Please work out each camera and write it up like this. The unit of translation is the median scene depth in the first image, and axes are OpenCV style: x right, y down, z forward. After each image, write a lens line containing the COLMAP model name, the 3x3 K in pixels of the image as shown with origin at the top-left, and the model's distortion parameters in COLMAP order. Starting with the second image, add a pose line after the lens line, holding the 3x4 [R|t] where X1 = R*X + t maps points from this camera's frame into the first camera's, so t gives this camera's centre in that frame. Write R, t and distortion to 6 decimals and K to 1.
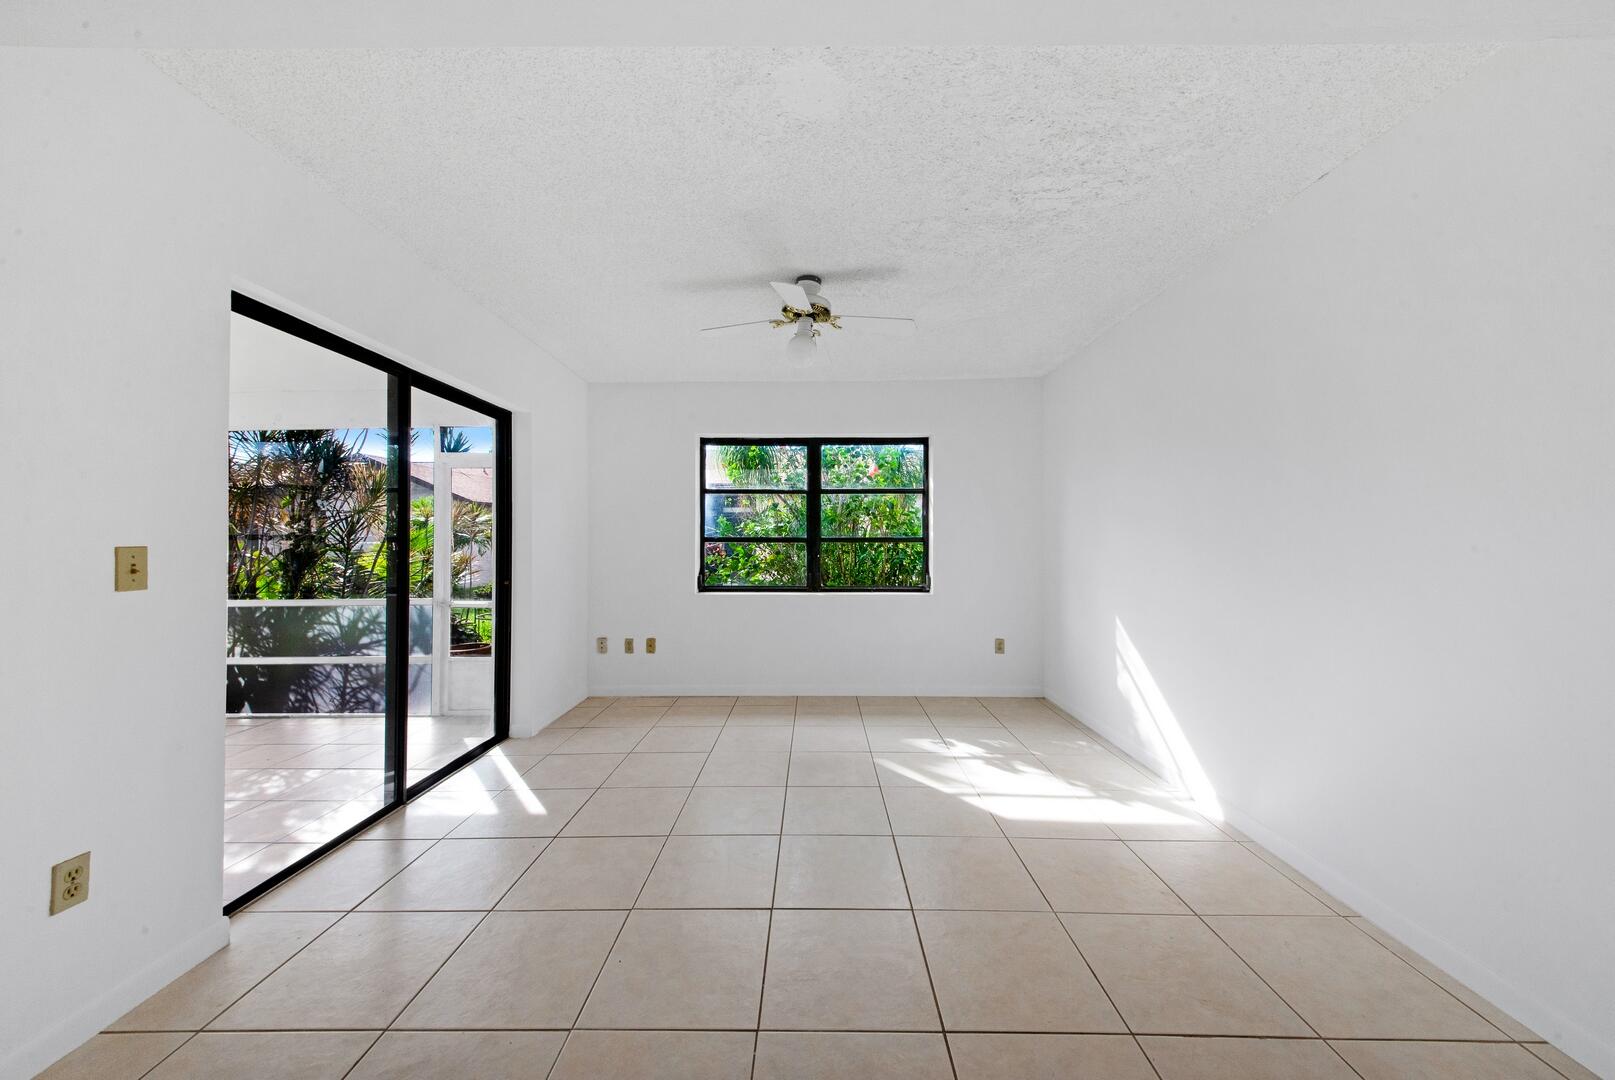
lens RADIAL K [[559.1, 0, 817.6], [0, 559.1, 534.4], [0, 0, 1]] dist [0.006673, 0.000074]
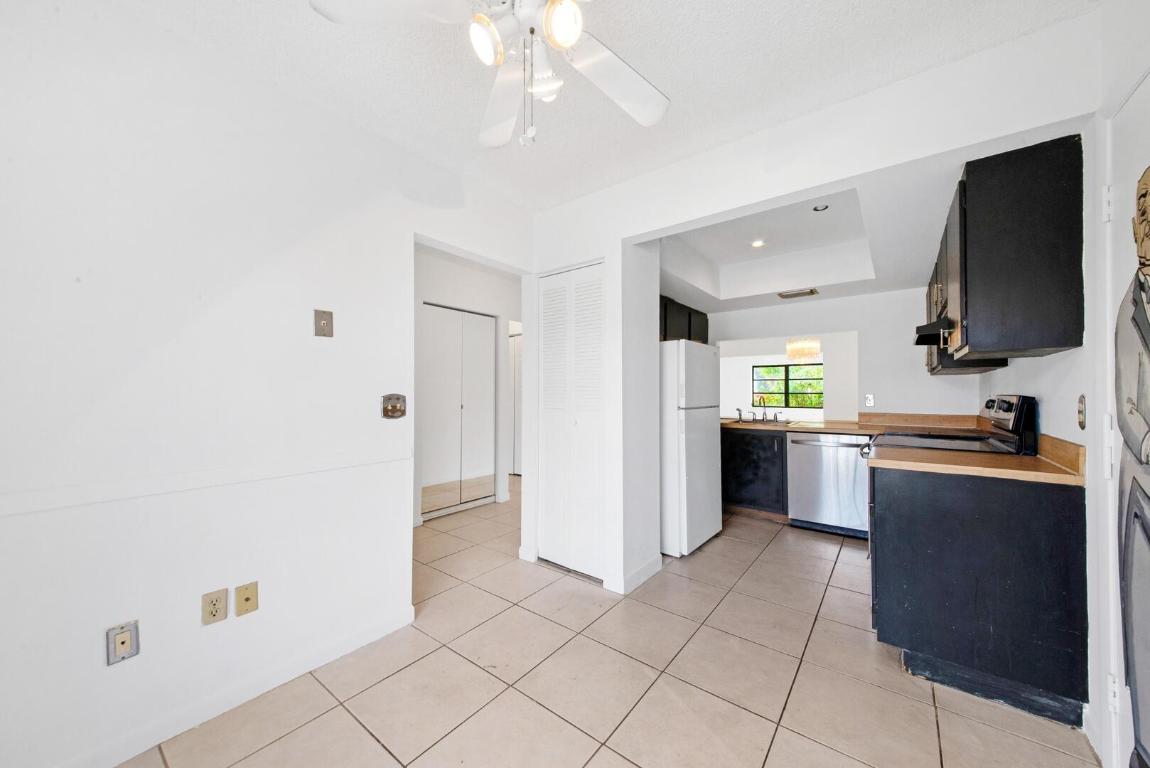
lens RADIAL K [[405.5, 0, 581.5], [0, 405.5, 387.5], [0, 0, 1]] dist [0.017043, -0.003131]
pose [[0.783670, -0.003155, -0.621169, 0.588474], [0.005874, 0.999980, 0.002332, -0.041502], [0.621149, -0.005476, 0.783673, -1.862246]]
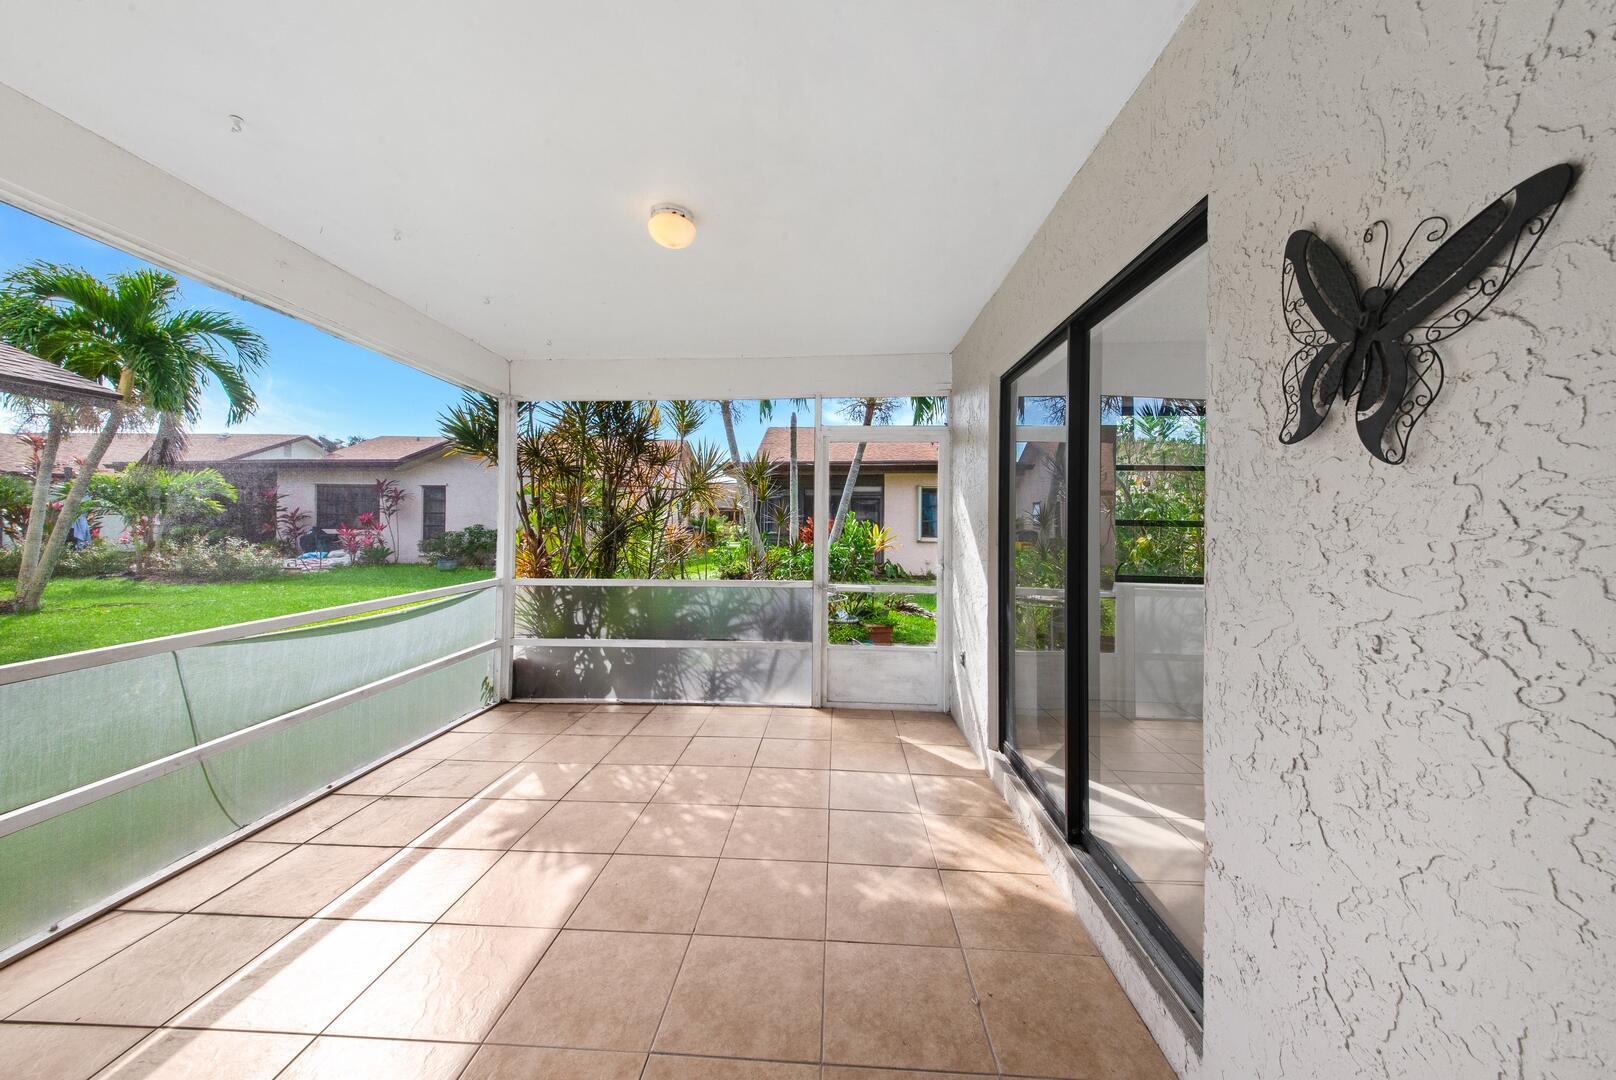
lens RADIAL K [[569.7, 0, 817.4], [0, 569.7, 521.8], [0, 0, 1]] dist [0.017043, -0.003131]
pose [[0.999323, 0.014914, -0.033625, -0.638234], [-0.014305, 0.999731, 0.018277, -0.002818], [0.033889, -0.017783, 0.999267, 0.052958]]
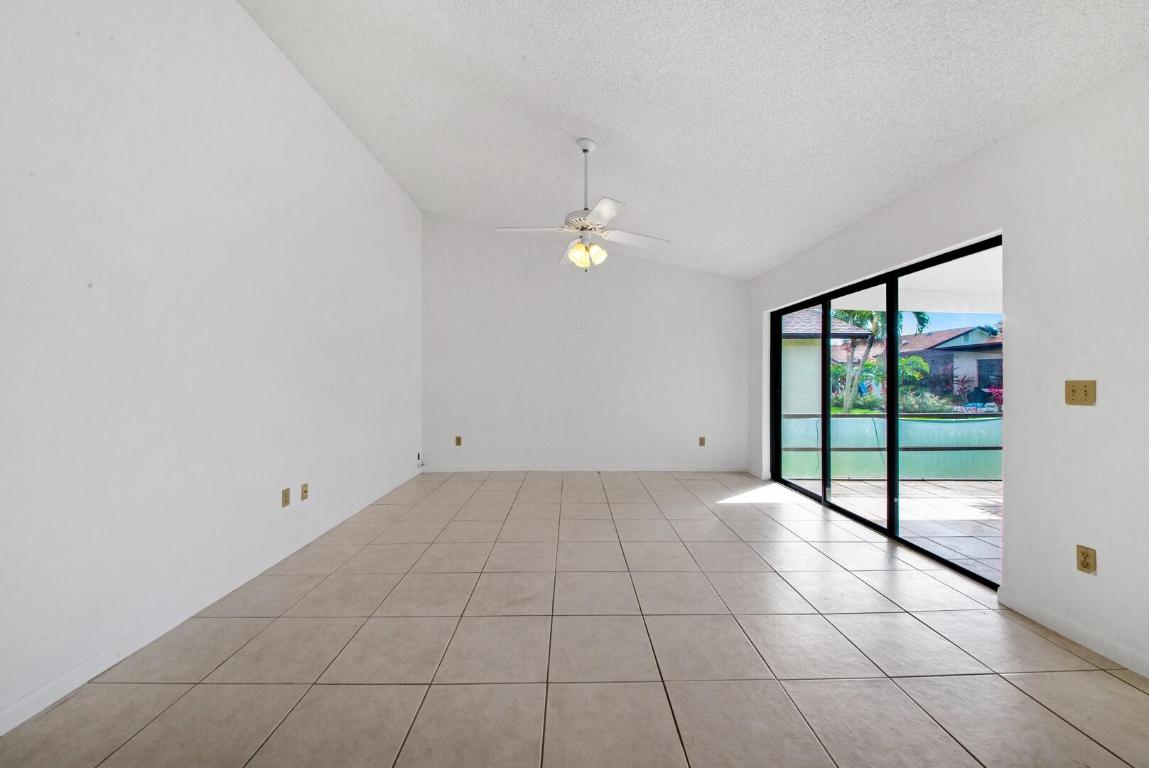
lens RADIAL K [[405.1, 0, 575.3], [0, 405.1, 377.3], [0, 0, 1]] dist [0.017043, -0.003131]
pose [[0.013131, -0.001175, -0.999913, 0.032263], [0.015475, 0.999880, -0.000972, -0.011467], [0.999794, -0.015461, 0.013147, -0.390796]]
